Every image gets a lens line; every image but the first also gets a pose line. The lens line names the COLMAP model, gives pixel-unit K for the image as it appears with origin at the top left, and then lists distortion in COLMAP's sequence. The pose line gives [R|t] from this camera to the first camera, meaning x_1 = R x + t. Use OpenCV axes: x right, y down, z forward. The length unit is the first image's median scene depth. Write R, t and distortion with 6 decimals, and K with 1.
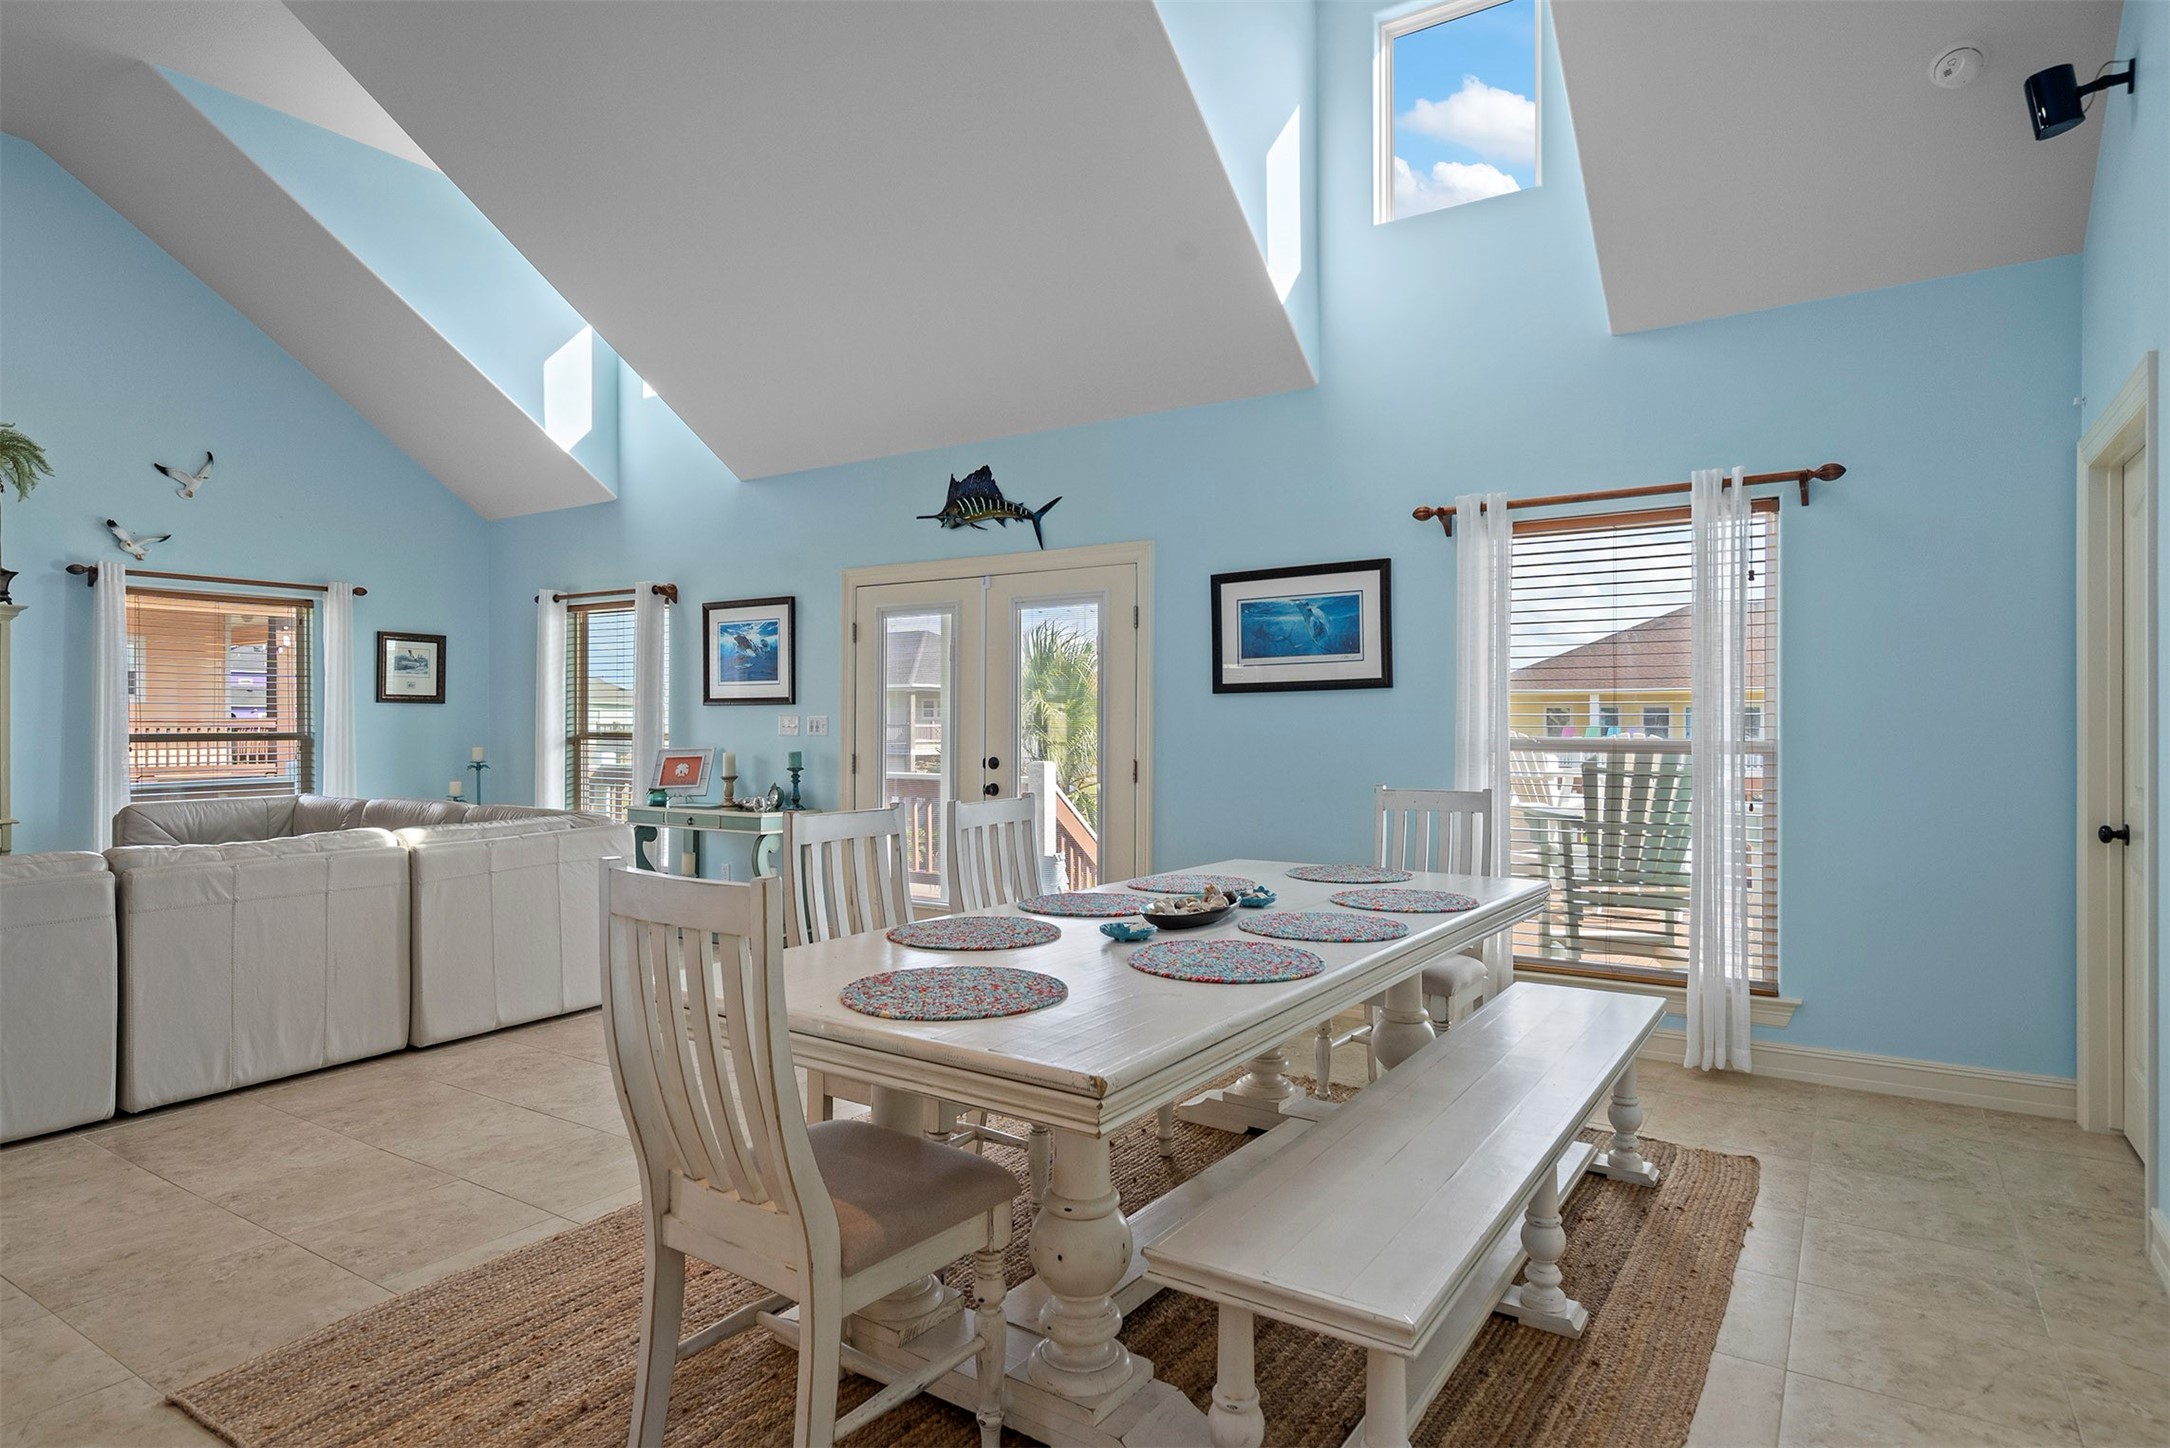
lens RADIAL K [[1182.7, 0, 1074.8], [0, 1182.7, 721.4], [0, 0, 1]] dist [0.004667, 0.003206]
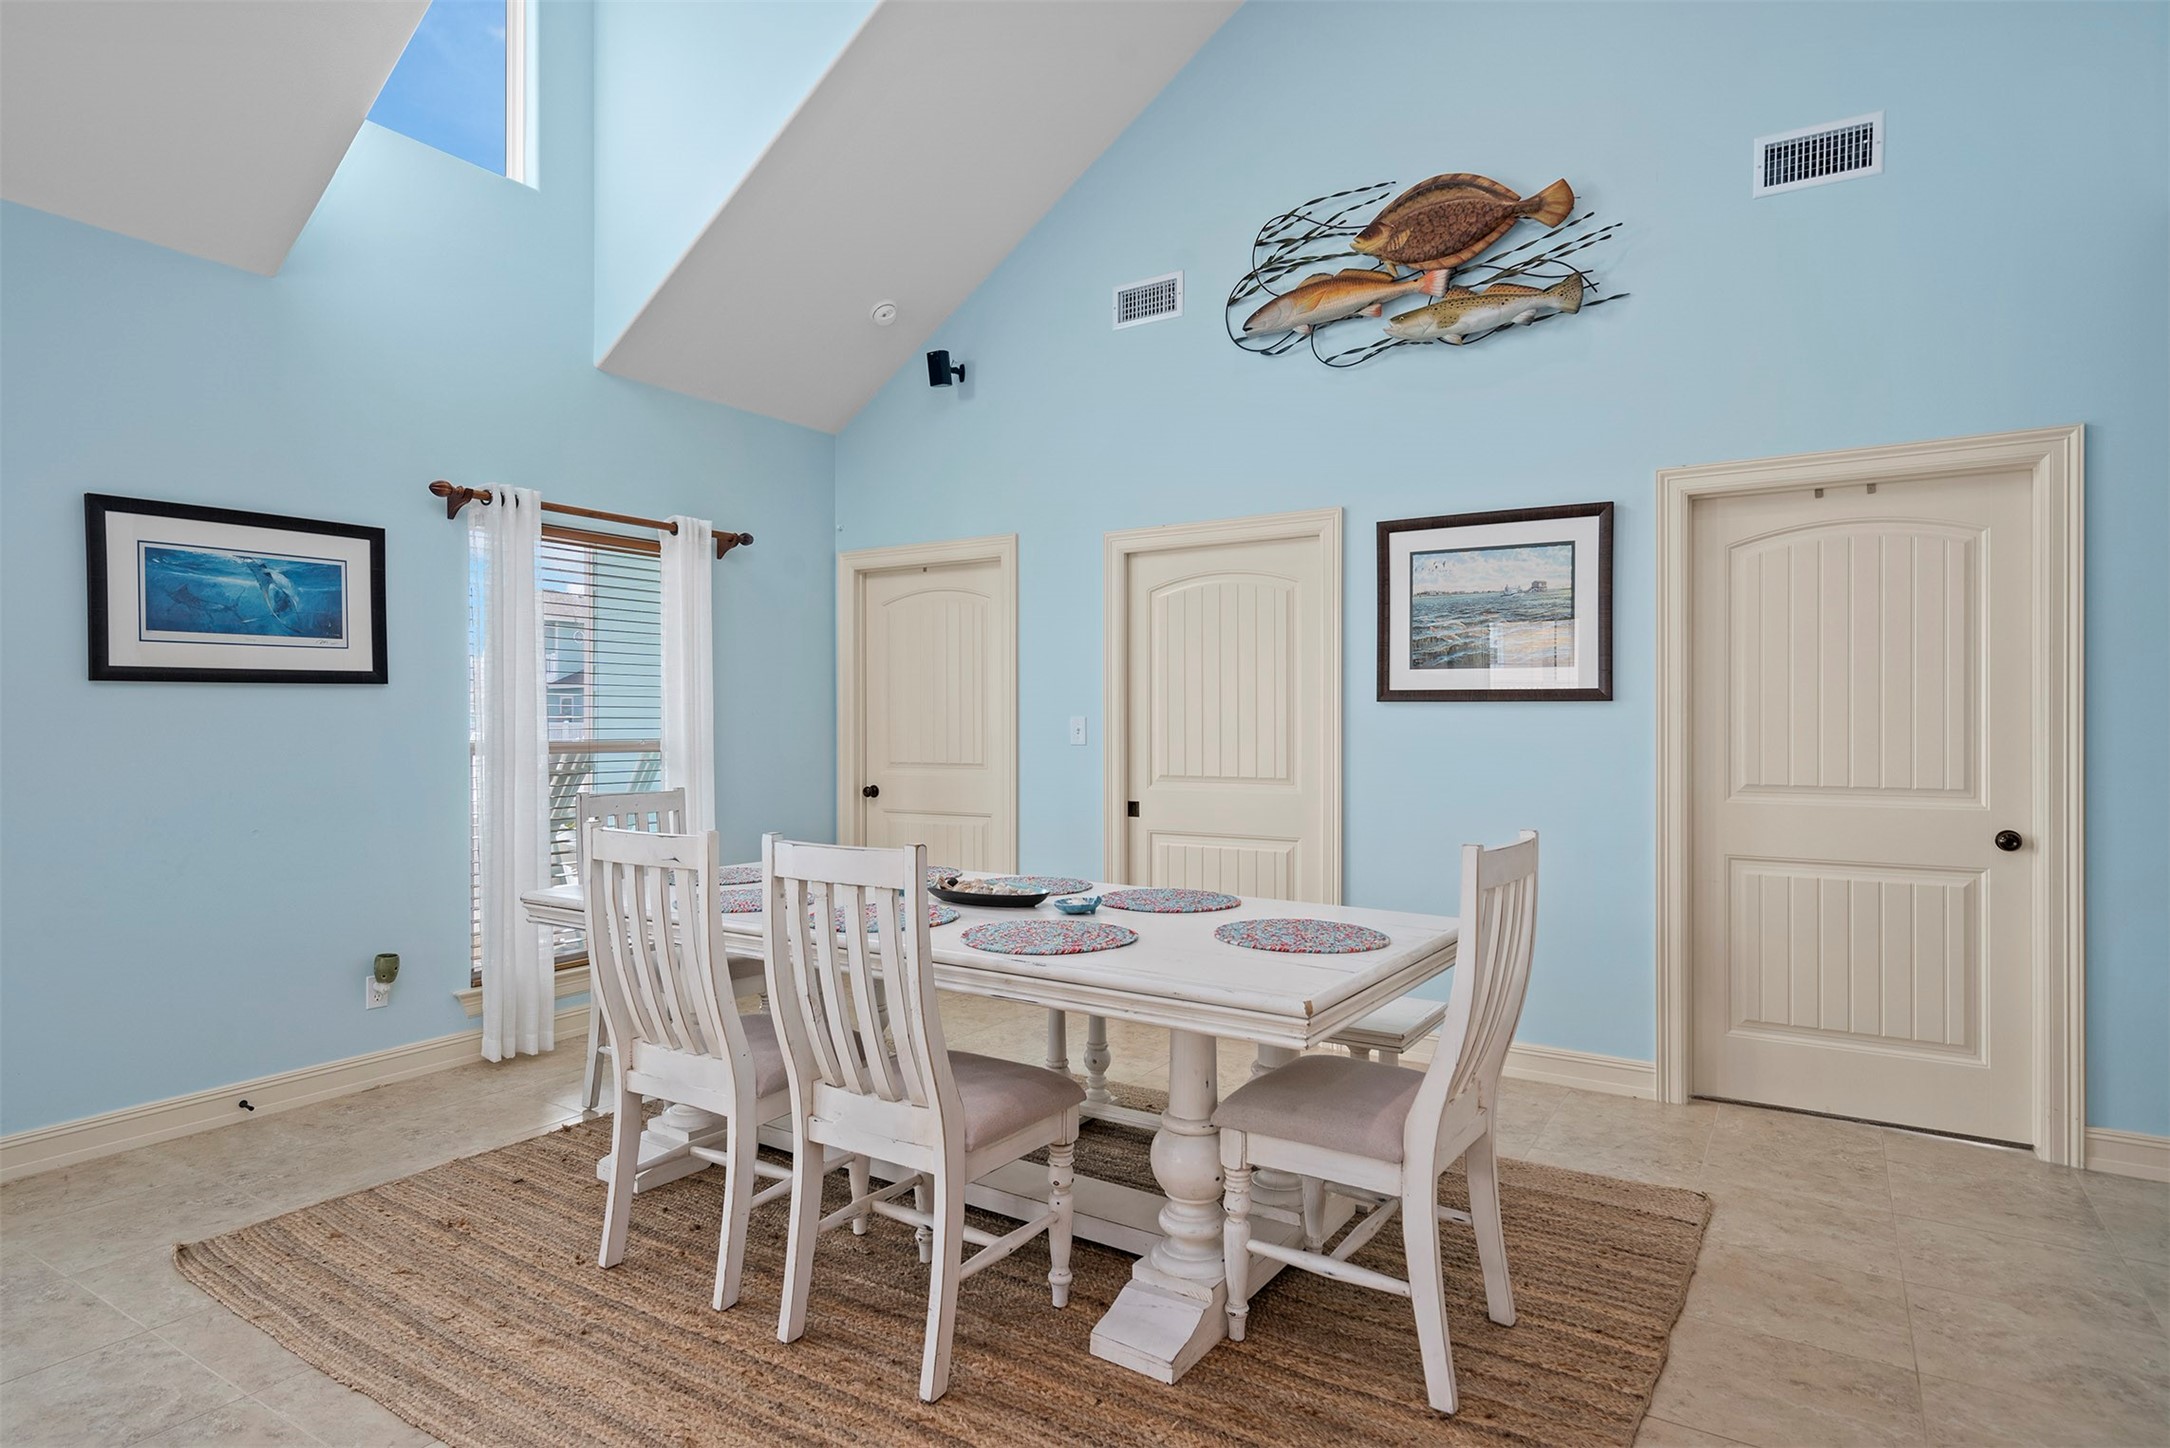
lens RADIAL K [[1182.7, 0, 1073.6], [0, 1182.7, 724.7], [0, 0, 1]] dist [0.004667, 0.003206]
pose [[-0.013013, -0.000128, 0.999915, -0.433336], [-0.000362, 1.000000, 0.000124, 0.000041], [-0.999915, -0.000361, -0.013013, 0.394225]]
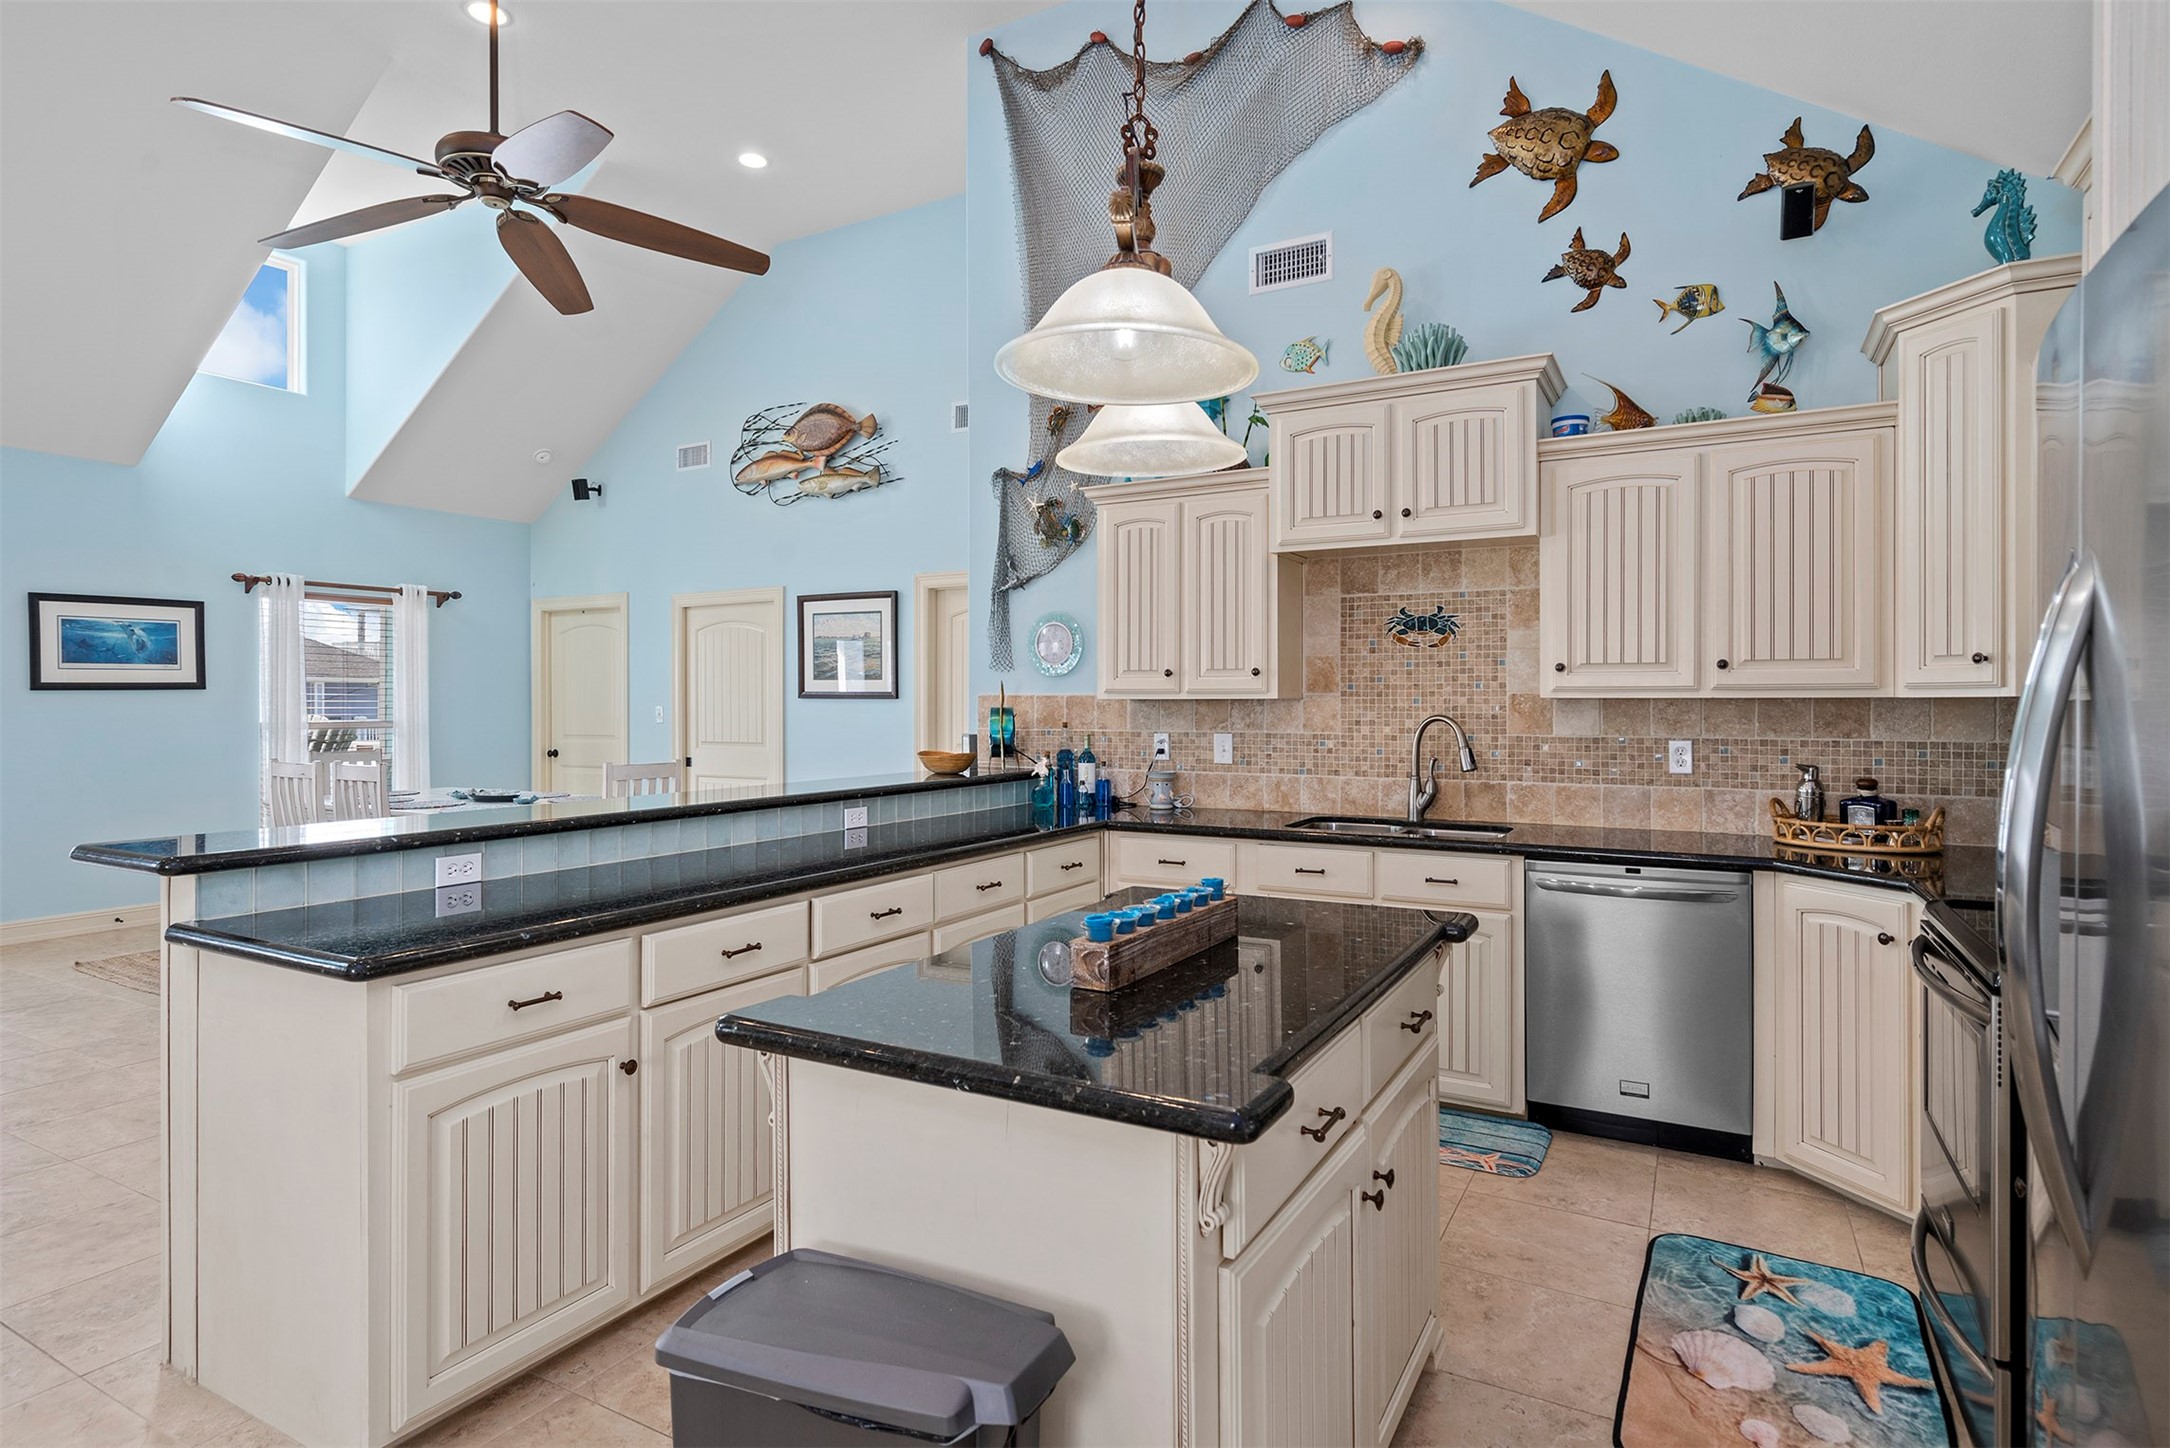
lens RADIAL K [[1124.8, 0, 1056.4], [0, 1124.8, 703.2], [0, 0, 1]] dist [-0.001753, 0.005677]
pose [[-0.063575, 0.000520, 0.997977, -0.905919], [-0.000062, 1.000000, -0.000525, -0.007642], [-0.997977, -0.000095, -0.063575, 0.019833]]
